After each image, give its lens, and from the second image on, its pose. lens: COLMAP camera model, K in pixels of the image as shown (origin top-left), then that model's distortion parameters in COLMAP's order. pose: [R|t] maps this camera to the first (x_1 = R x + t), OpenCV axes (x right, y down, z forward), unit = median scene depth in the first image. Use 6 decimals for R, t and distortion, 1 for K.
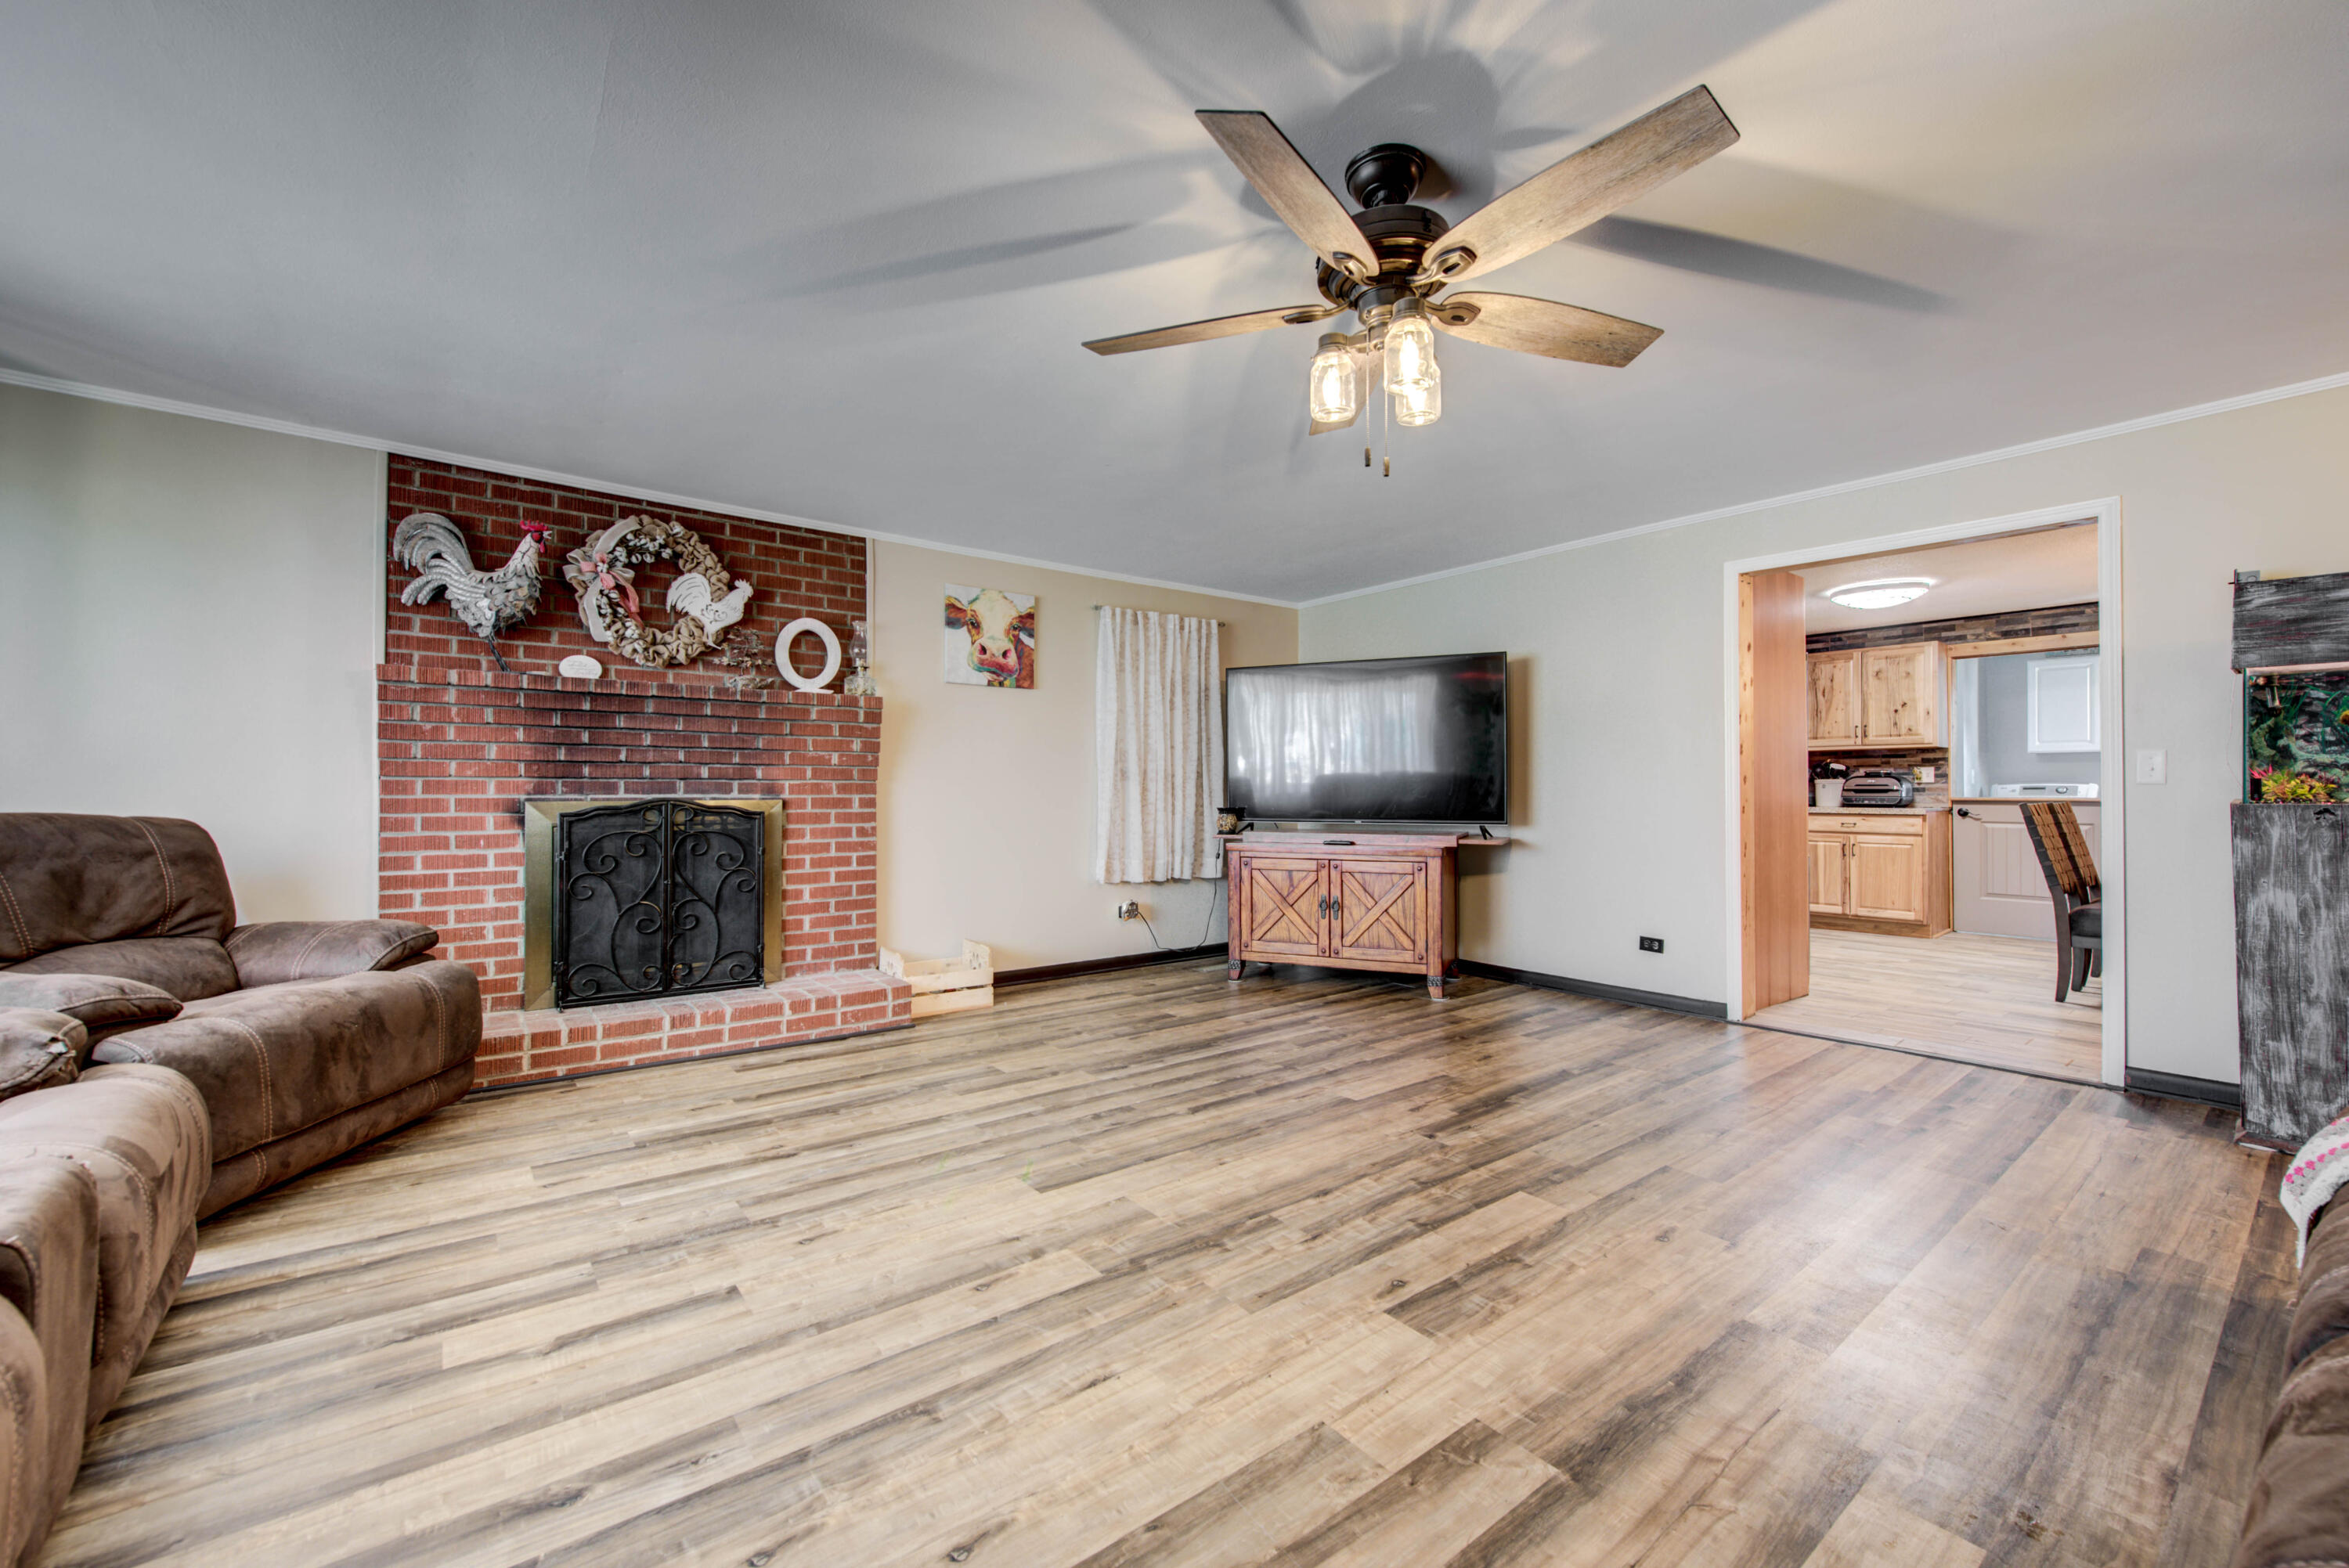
lens RADIAL K [[954.8, 0, 1174.6], [0, 954.8, 780.9], [0, 0, 1]] dist [-0.000826, -0.000373]
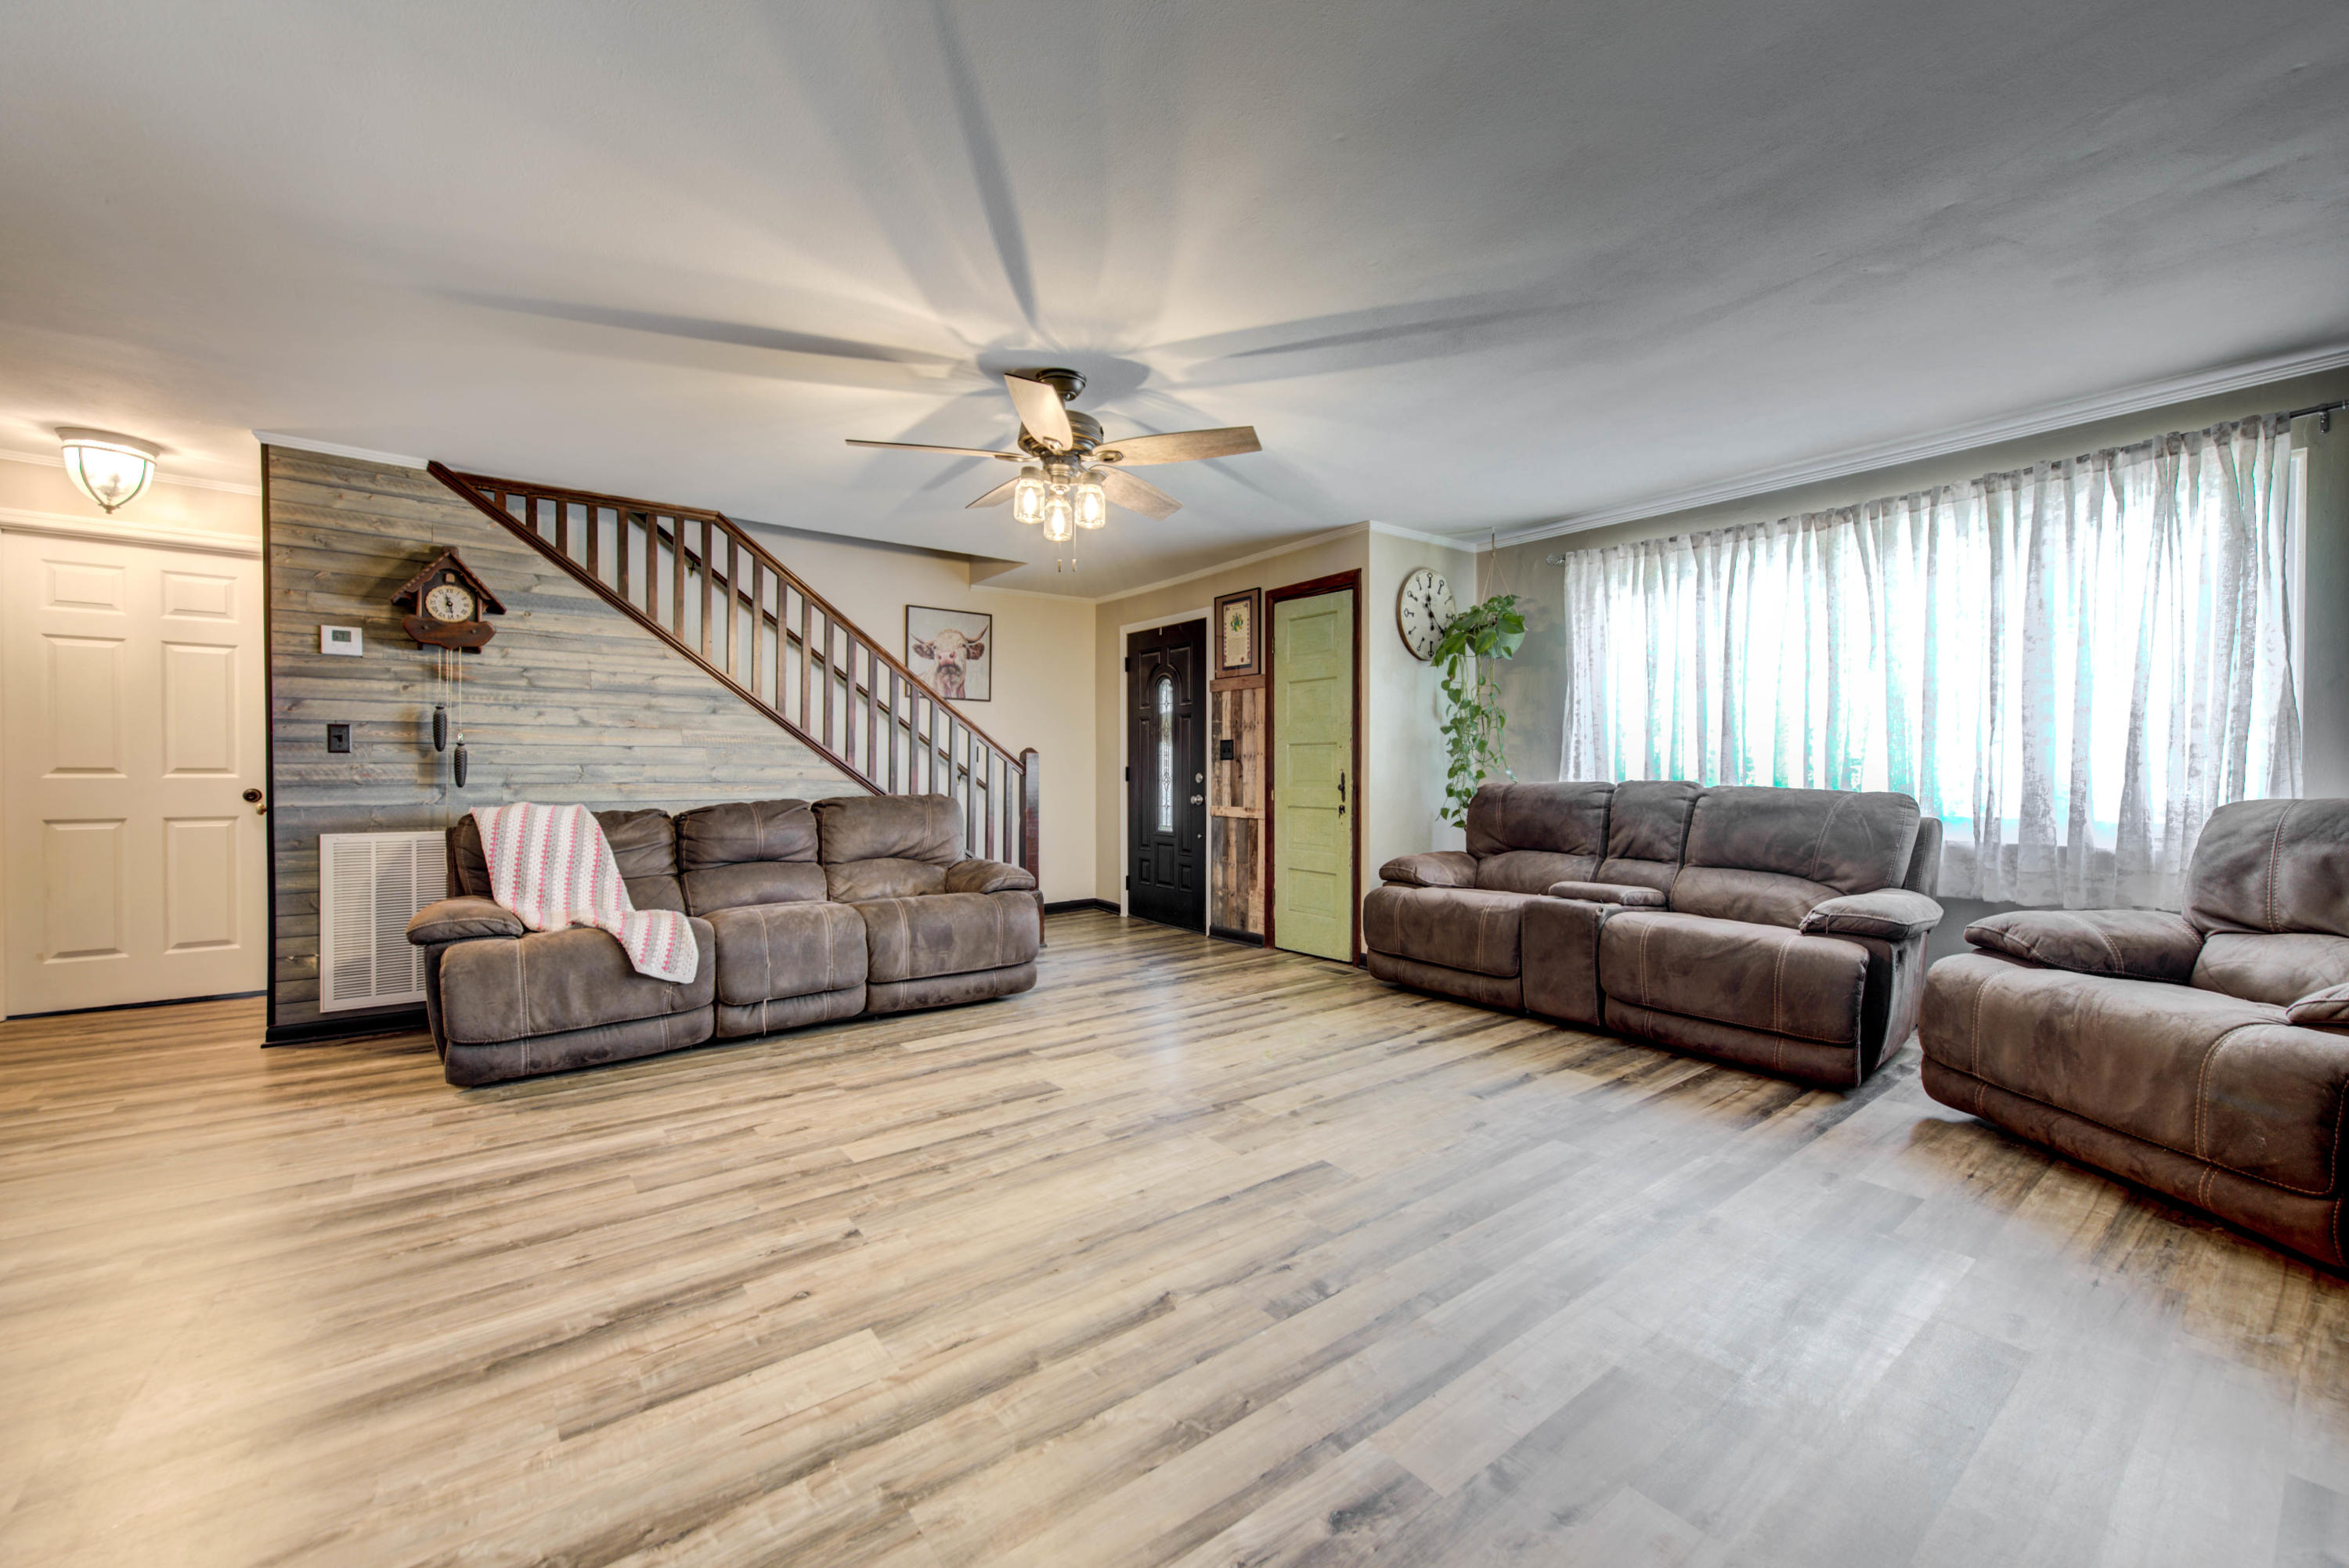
lens RADIAL K [[937.6, 0, 1182.7], [0, 937.6, 780.8], [0, 0, 1]] dist [-0.001818, -0.000731]
pose [[-0.999994, -0.003422, 0.000861, 0.010924], [-0.003423, 0.999994, -0.000784, 0.019067], [-0.000858, -0.000787, -0.999999, 1.774455]]
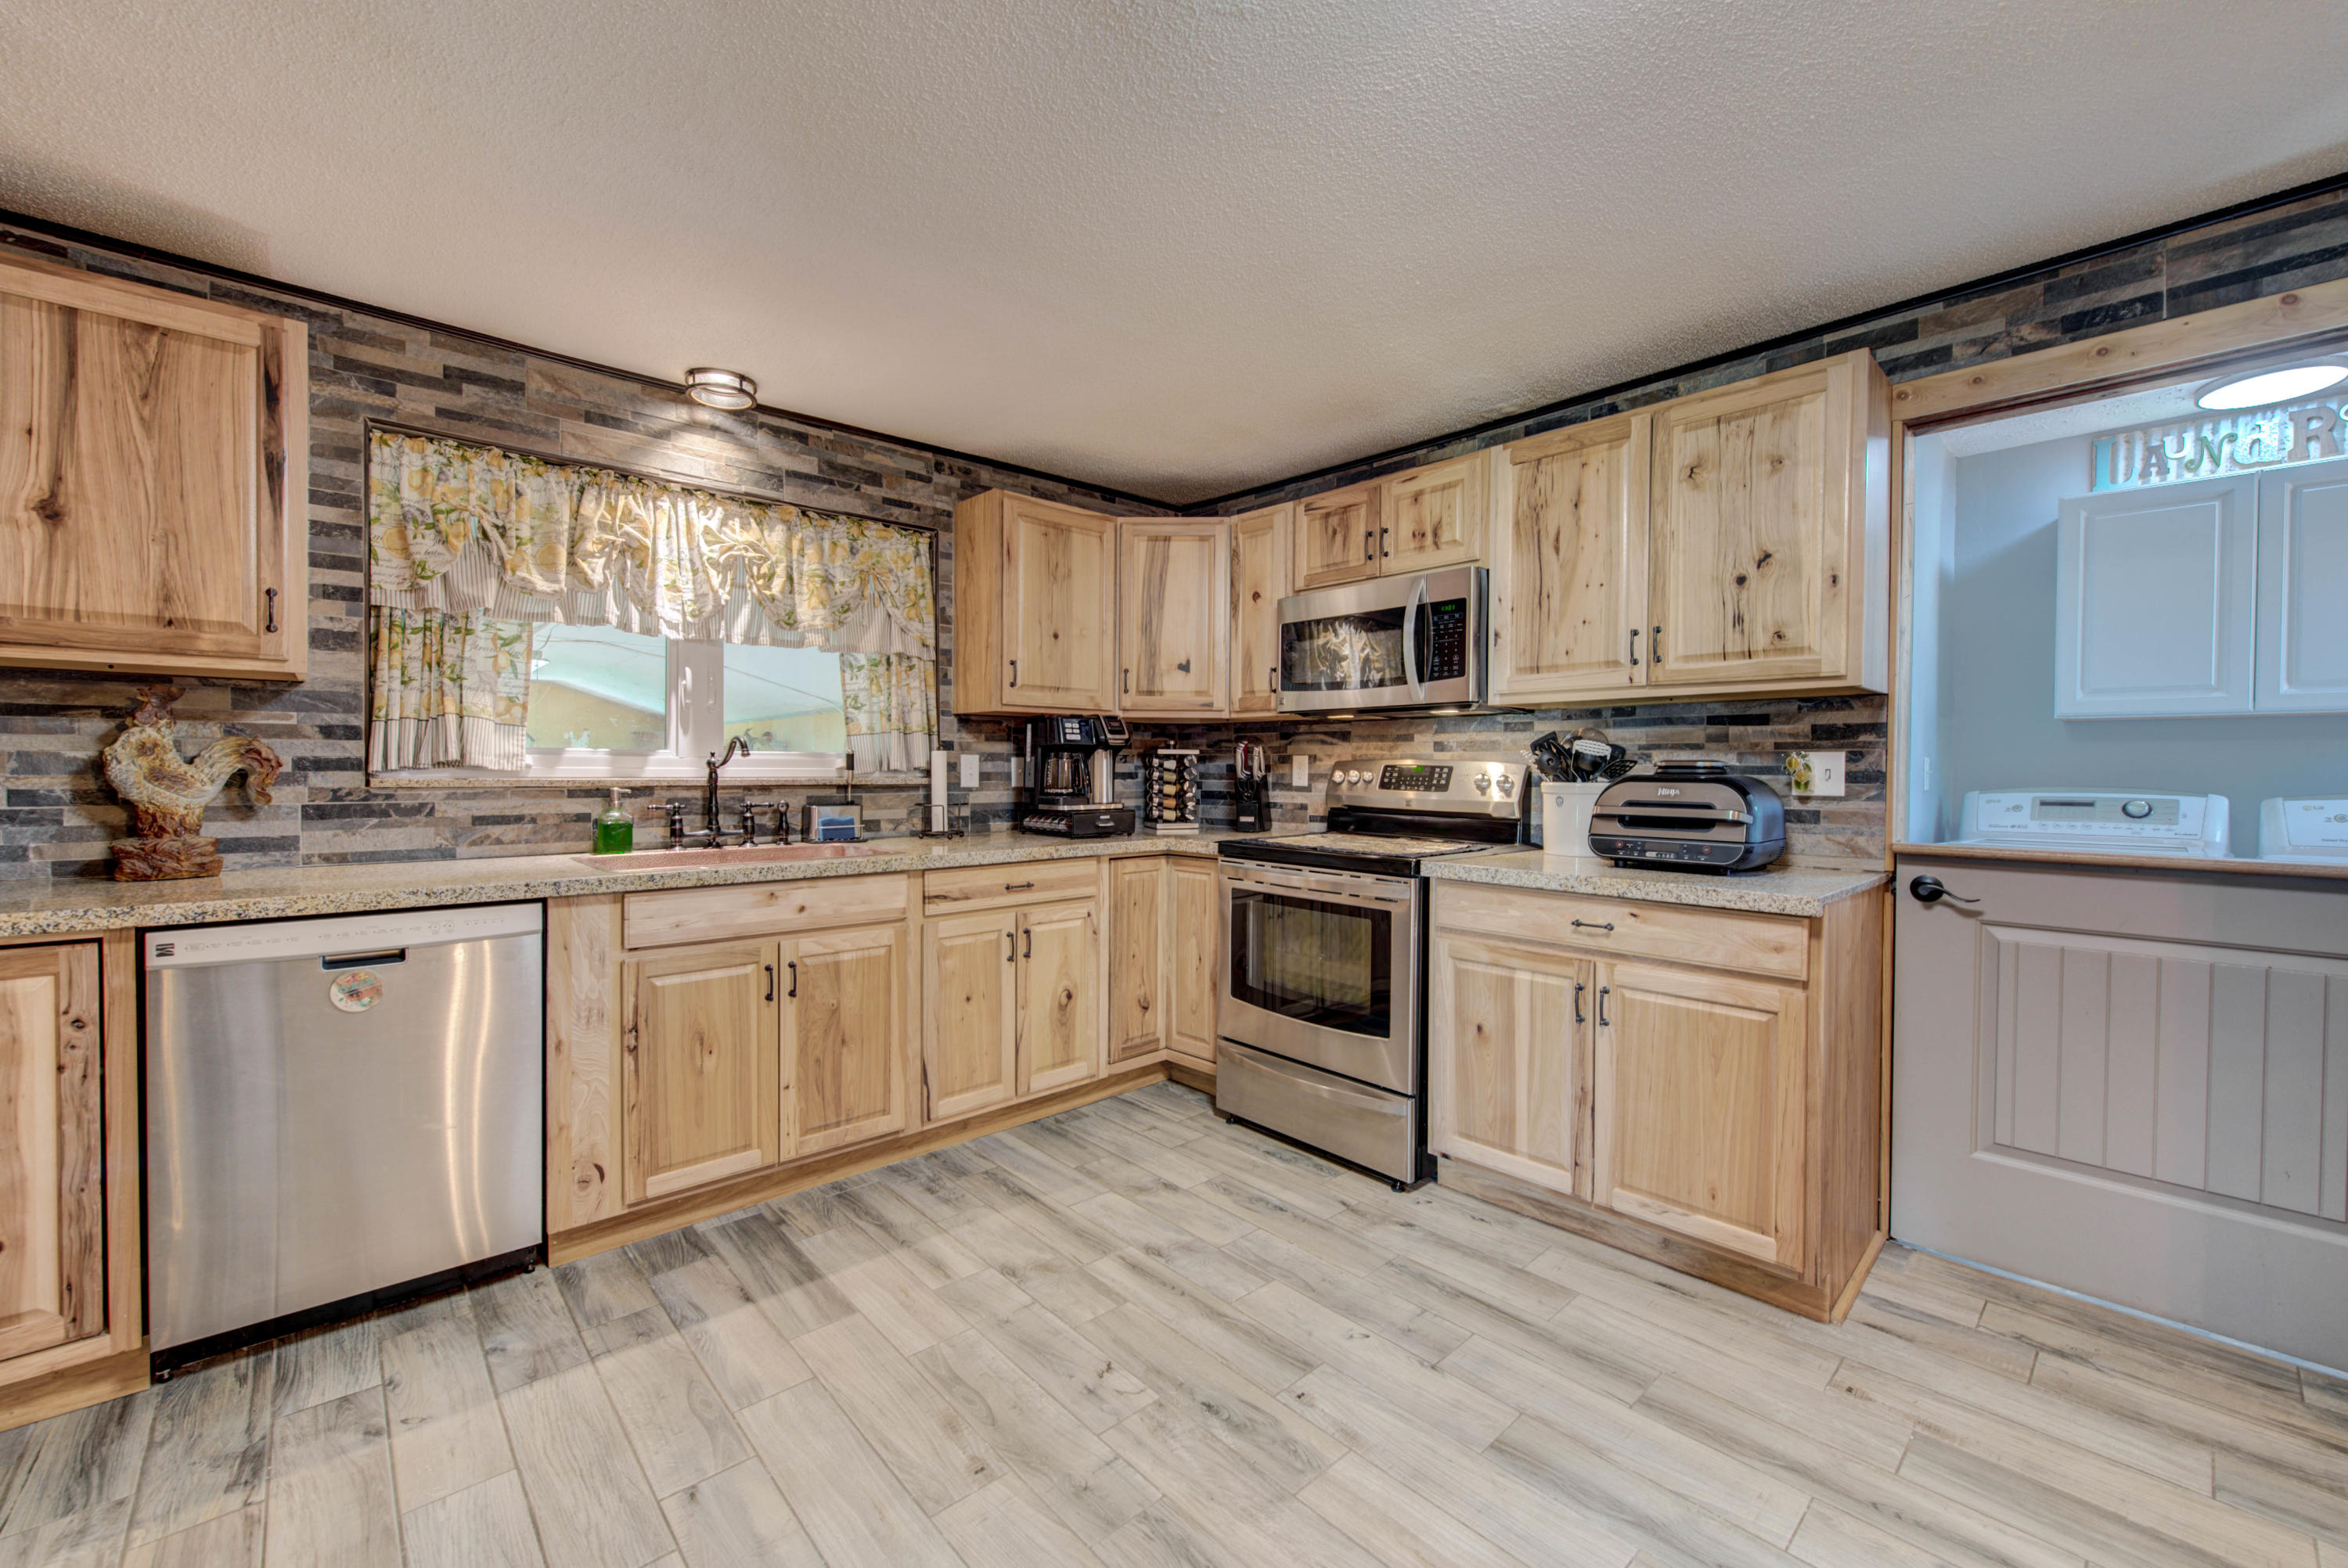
lens RADIAL K [[937.2, 0, 1182.2], [0, 937.2, 780.8], [0, 0, 1]] dist [-0.001818, -0.000731]
pose [[0.997293, 0.004754, 0.073374, 1.305113], [-0.006410, 0.999729, 0.022359, -0.024280], [-0.073248, -0.022769, 0.997054, 1.668043]]
